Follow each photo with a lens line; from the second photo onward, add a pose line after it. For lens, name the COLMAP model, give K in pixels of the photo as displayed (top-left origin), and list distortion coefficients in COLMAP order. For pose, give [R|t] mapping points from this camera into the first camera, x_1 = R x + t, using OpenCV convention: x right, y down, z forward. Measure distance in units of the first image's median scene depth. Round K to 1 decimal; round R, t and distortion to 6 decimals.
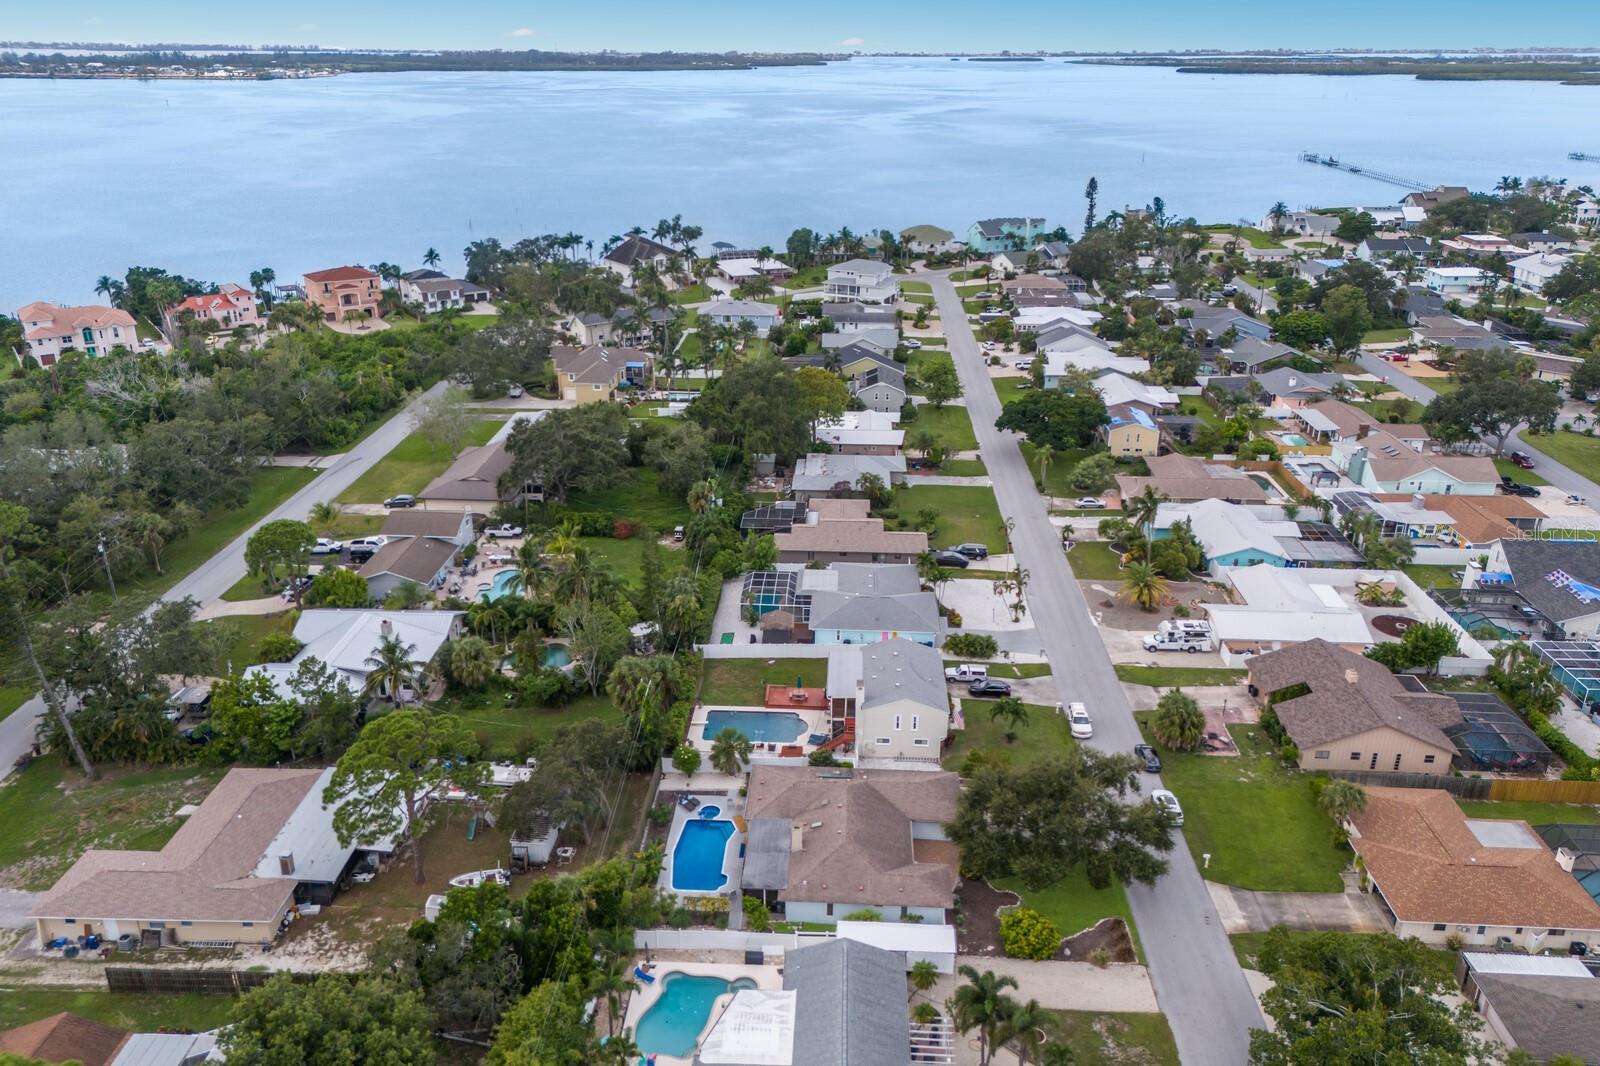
lens RADIAL K [[1187.7, 0, 800.0], [0, 1187.7, 533.0], [0, 0, 1]] dist [0.102974, -0.112706]
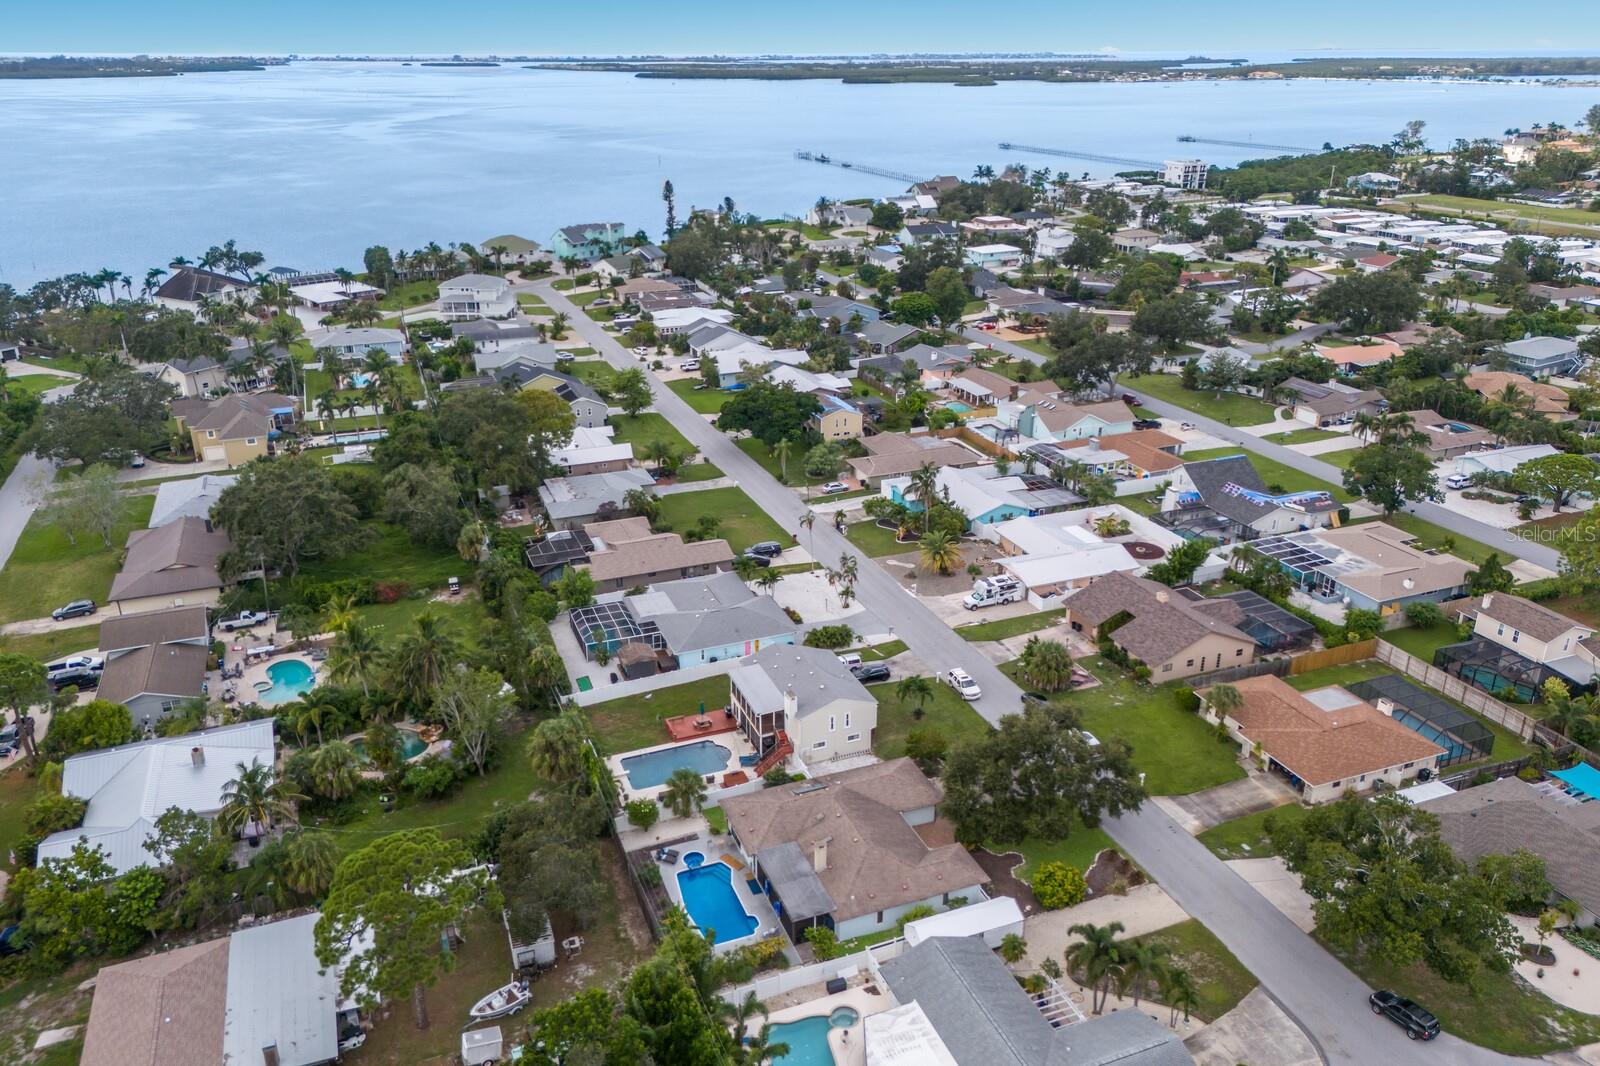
lens RADIAL K [[1187.7, 0, 800.0], [0, 1187.7, 533.0], [0, 0, 1]] dist [0.102974, -0.112706]
pose [[0.908715, -0.162363, 0.384546, -0.176540], [0.163874, 0.986053, 0.029082, -0.019112], [-0.383904, 0.036590, 0.922648, 0.046117]]
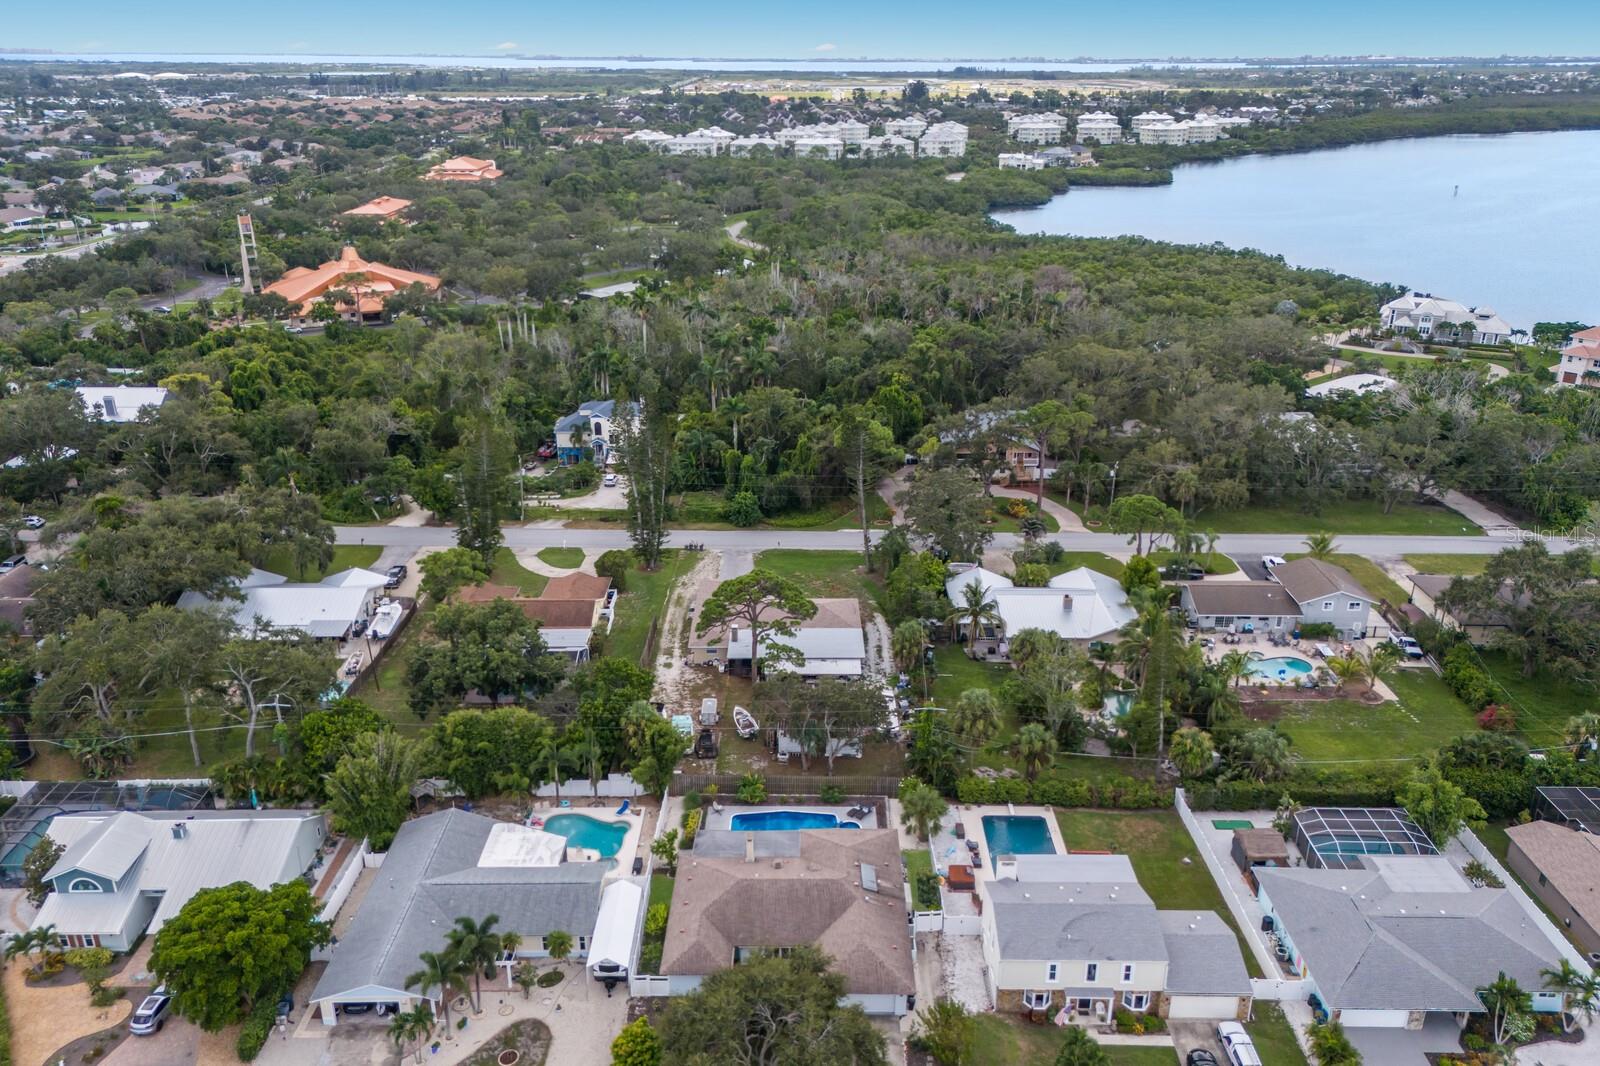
lens RADIAL K [[1187.7, 0, 800.0], [0, 1187.7, 533.0], [0, 0, 1]] dist [0.102974, -0.112706]
pose [[0.027021, 0.365562, -0.930395, 0.415403], [-0.376239, 0.866014, 0.329339, -0.158679], [0.926129, 0.341151, 0.160939, 0.393573]]
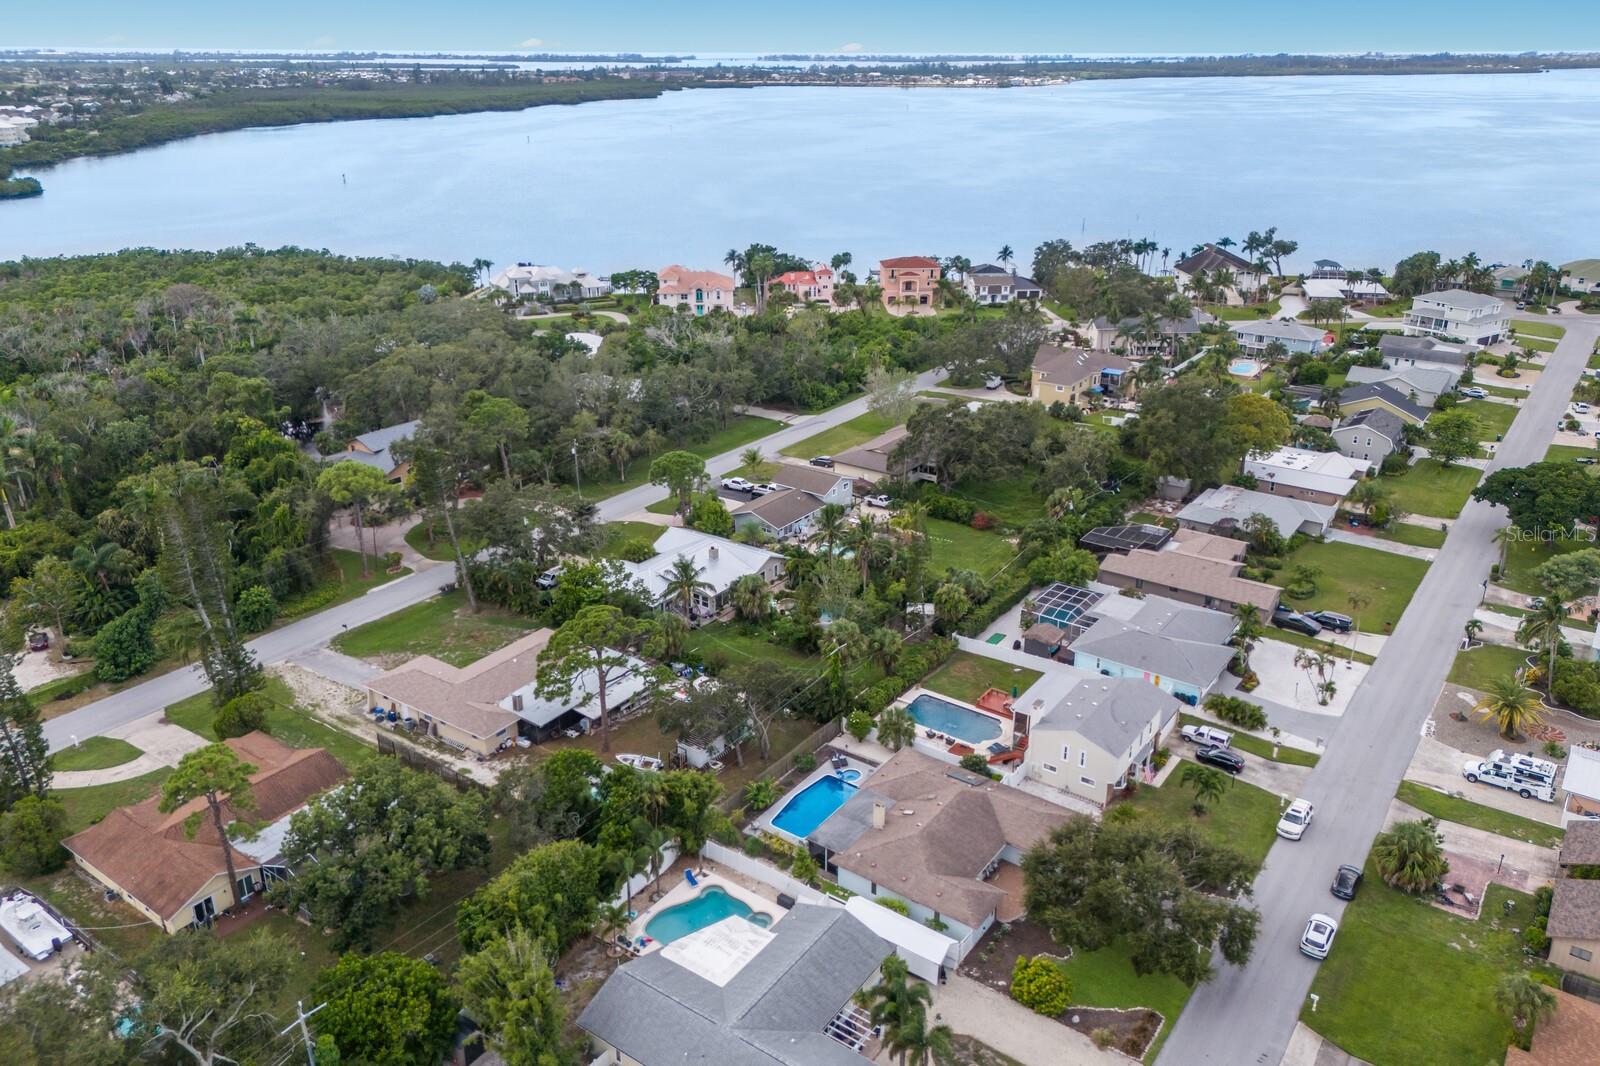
lens RADIAL K [[1187.7, 0, 800.0], [0, 1187.7, 533.0], [0, 0, 1]] dist [0.102974, -0.112706]
pose [[0.836450, 0.199709, -0.510361, 0.210444], [-0.202122, 0.978009, 0.051437, -0.011809], [0.509410, 0.060130, 0.858421, 0.032090]]
